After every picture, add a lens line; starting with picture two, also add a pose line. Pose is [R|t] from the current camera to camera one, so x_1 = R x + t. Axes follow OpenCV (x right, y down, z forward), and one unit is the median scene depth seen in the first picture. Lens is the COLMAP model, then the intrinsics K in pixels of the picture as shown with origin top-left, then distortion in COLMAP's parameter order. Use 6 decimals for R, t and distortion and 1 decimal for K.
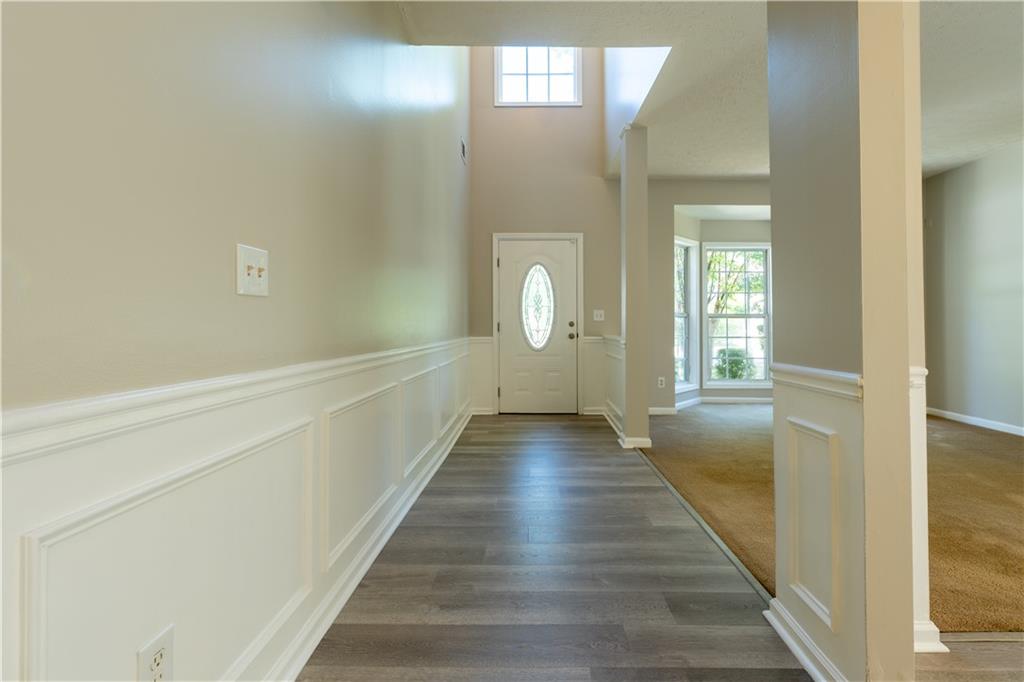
lens RADIAL K [[440.7, 0, 530.8], [0, 440.7, 311.0], [0, 0, 1]] dist [-0.002231, -0.000140]
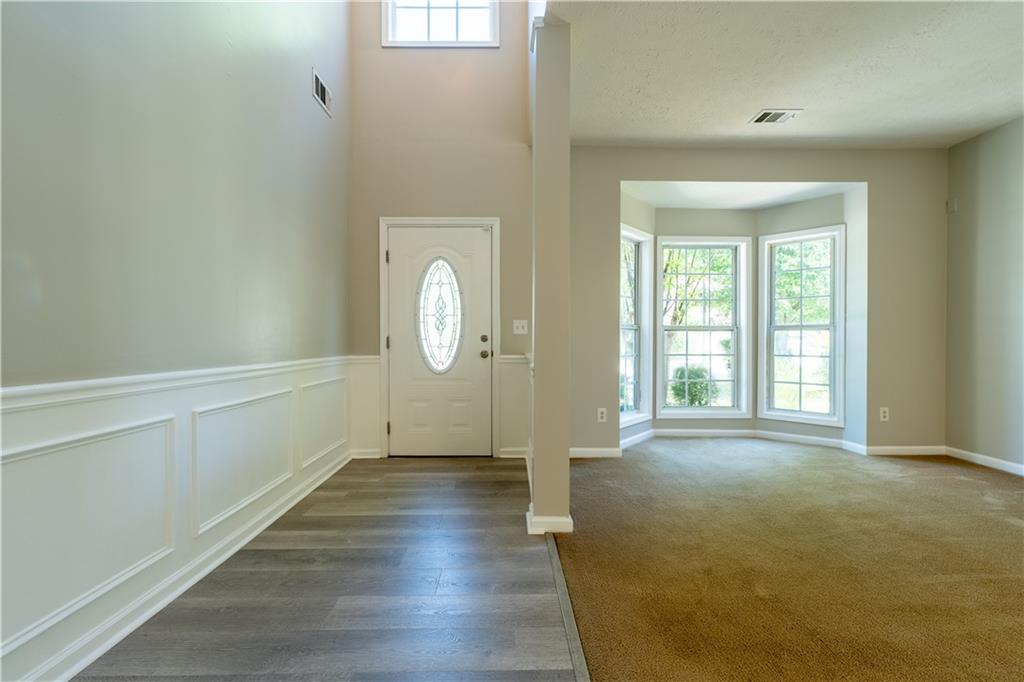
lens RADIAL K [[408.6, 0, 510.0], [0, 408.6, 338.1], [0, 0, 1]] dist [0.000559, -0.000149]
pose [[0.999751, -0.000524, 0.022305, 0.119843], [-0.000061, 0.999657, 0.026199, 0.010675], [-0.022311, -0.026194, 0.999408, 0.295163]]
